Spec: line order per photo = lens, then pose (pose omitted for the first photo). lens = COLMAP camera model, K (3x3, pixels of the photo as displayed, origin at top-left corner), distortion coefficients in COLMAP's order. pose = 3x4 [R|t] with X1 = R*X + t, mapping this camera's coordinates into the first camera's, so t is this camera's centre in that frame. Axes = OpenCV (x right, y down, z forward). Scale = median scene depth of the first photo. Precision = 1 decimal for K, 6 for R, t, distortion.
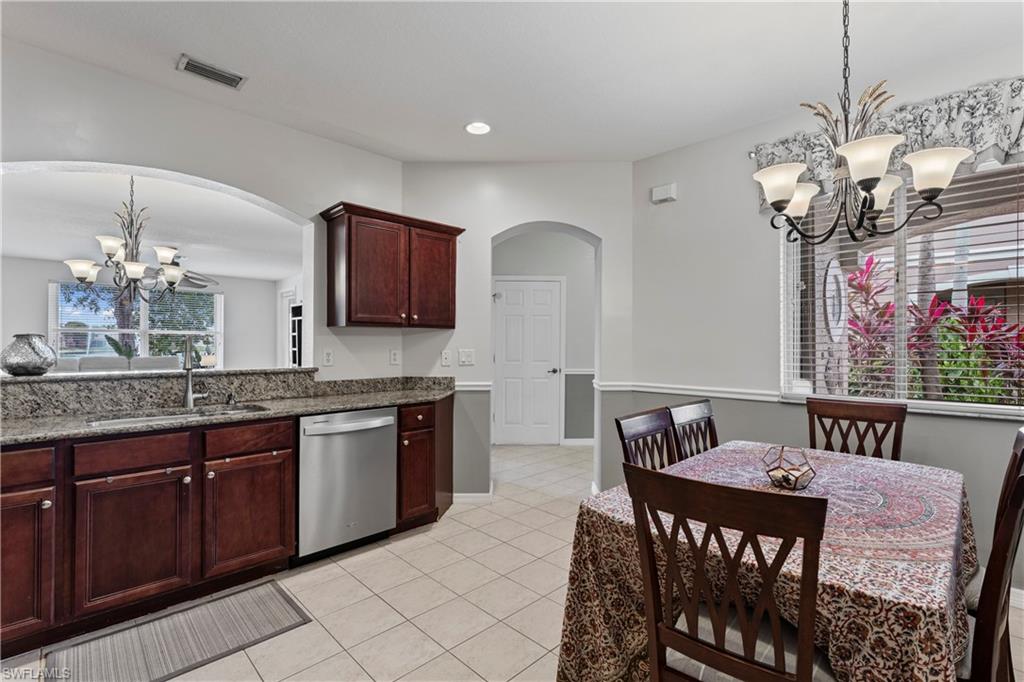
lens RADIAL K [[459.5, 0, 511.0], [0, 459.5, 343.8], [0, 0, 1]] dist [-0.001860, -0.000213]
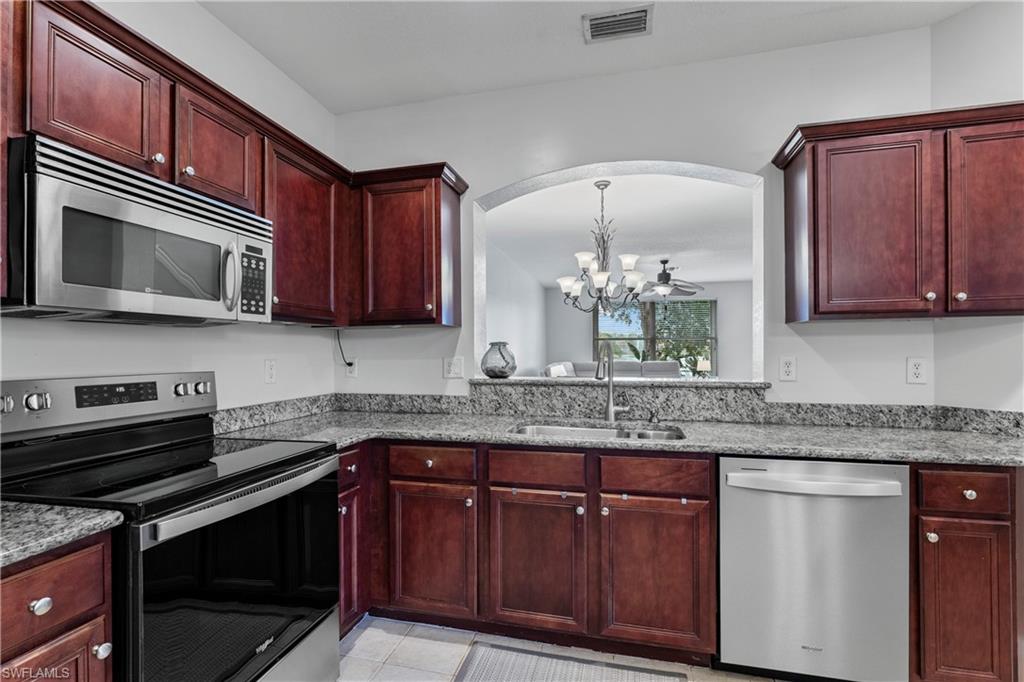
lens RADIAL K [[459.5, 0, 512.8], [0, 459.5, 349.8], [0, 0, 1]] dist [-0.001860, -0.000213]
pose [[0.523576, -0.005497, -0.851961, -0.038160], [0.007391, 0.999971, -0.001910, 0.000396], [0.851947, -0.005297, 0.523602, 0.363166]]
